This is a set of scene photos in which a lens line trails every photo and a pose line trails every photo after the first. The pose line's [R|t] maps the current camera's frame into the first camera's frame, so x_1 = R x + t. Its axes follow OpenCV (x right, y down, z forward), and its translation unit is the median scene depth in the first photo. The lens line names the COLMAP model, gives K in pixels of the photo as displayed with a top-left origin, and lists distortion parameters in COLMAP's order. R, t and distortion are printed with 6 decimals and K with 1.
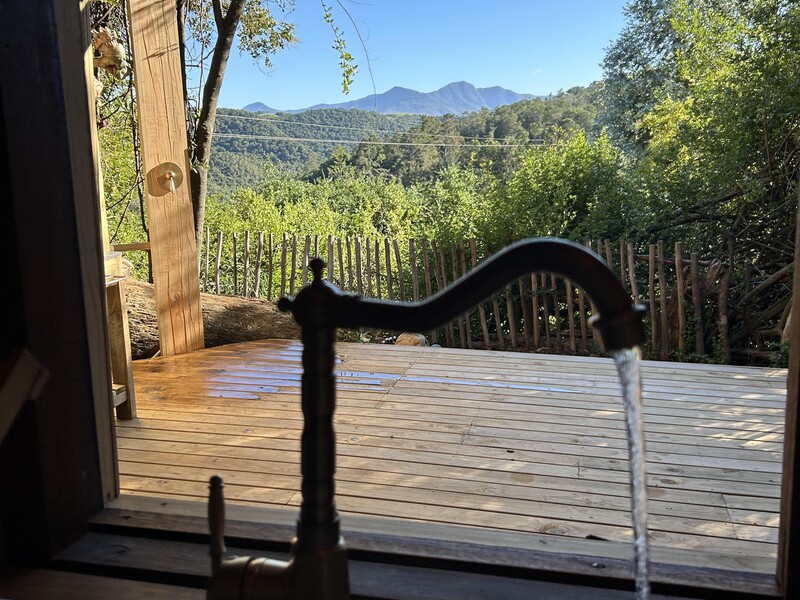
lens RADIAL K [[767.4, 0, 370.5], [0, 767.4, 307.6], [0, 0, 1]] dist [0.023549, 0.000000]
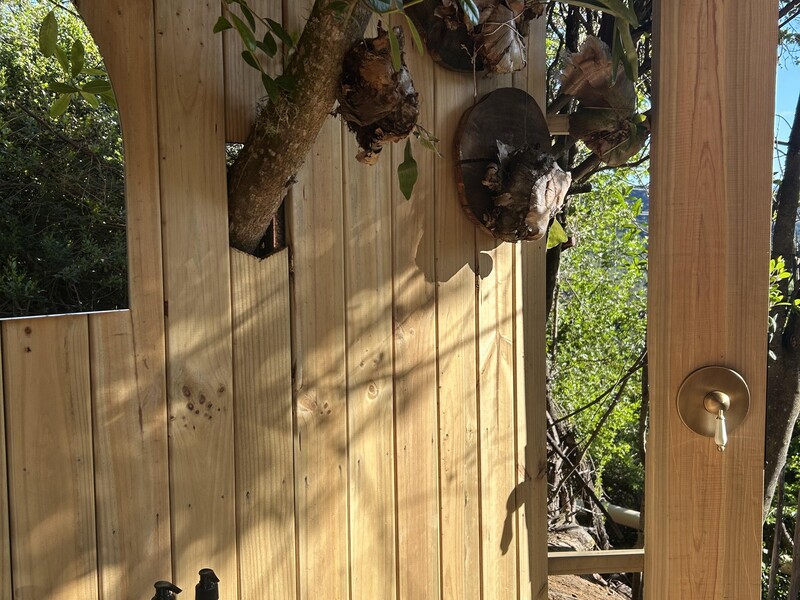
lens RADIAL K [[767.4, 0, 393.6], [0, 767.4, 305.7], [0, 0, 1]] dist [0.023549, 0.000000]
pose [[0.853492, 0.062325, -0.517365, -0.202667], [-0.117796, 0.990198, -0.075042, -0.172318], [0.507617, 0.124992, 0.852468, 0.585672]]
